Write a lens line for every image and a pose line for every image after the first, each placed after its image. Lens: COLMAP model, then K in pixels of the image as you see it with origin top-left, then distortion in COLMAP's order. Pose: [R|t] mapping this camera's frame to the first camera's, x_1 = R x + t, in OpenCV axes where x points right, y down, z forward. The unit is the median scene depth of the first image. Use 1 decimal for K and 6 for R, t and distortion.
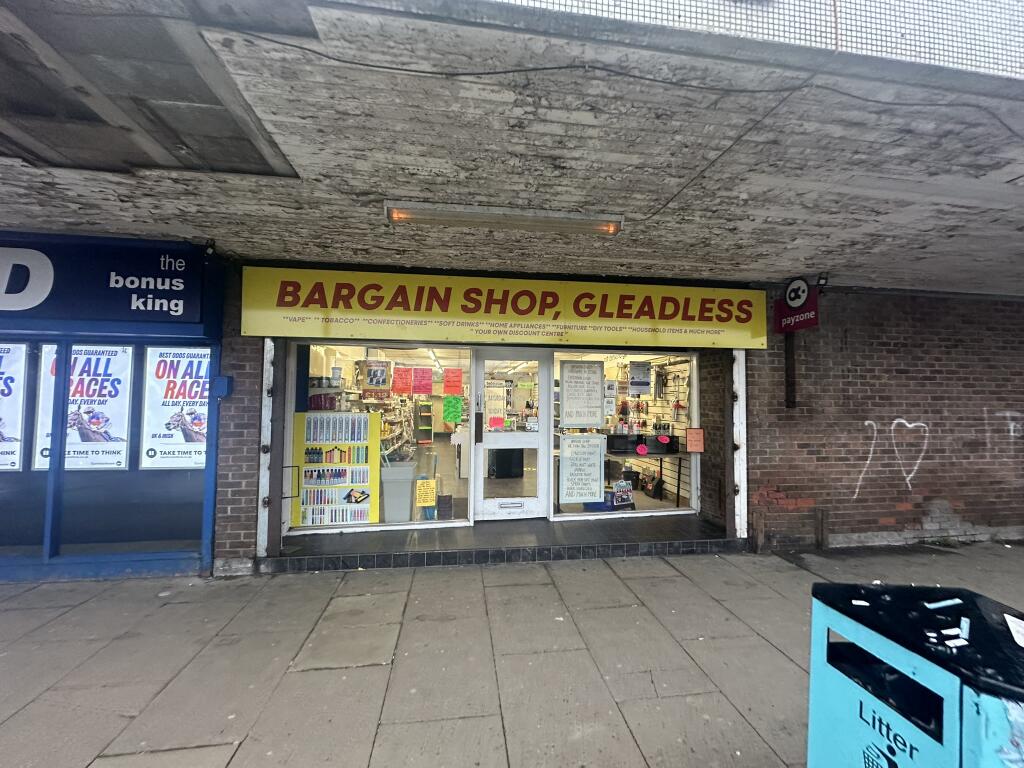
lens RADIAL K [[411.6, 0, 512.6], [0, 411.6, 383.2], [0, 0, 1]] dist [0.000402, -0.000001]
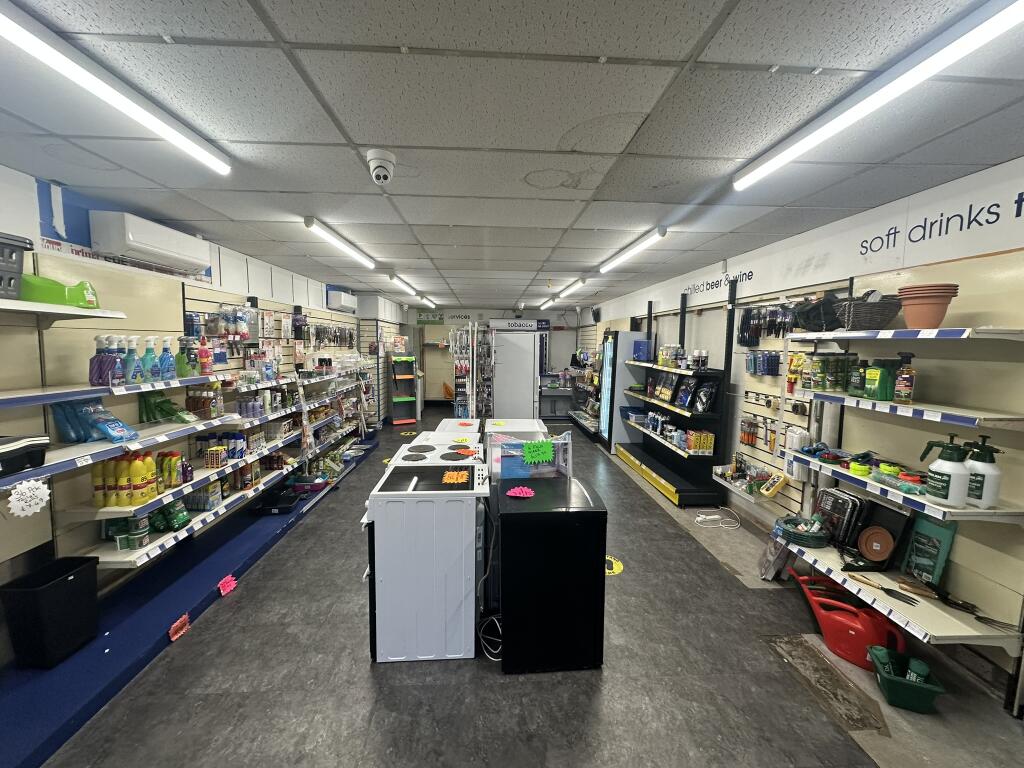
lens RADIAL K [[411.6, 0, 509.7], [0, 411.6, 379.4], [0, 0, 1]] dist [0.000402, -0.000001]
pose [[0.996201, 0.007774, -0.086737, -0.005833], [0.003710, 0.991314, 0.131467, 0.000630], [0.087005, -0.131289, 0.987519, 0.428053]]
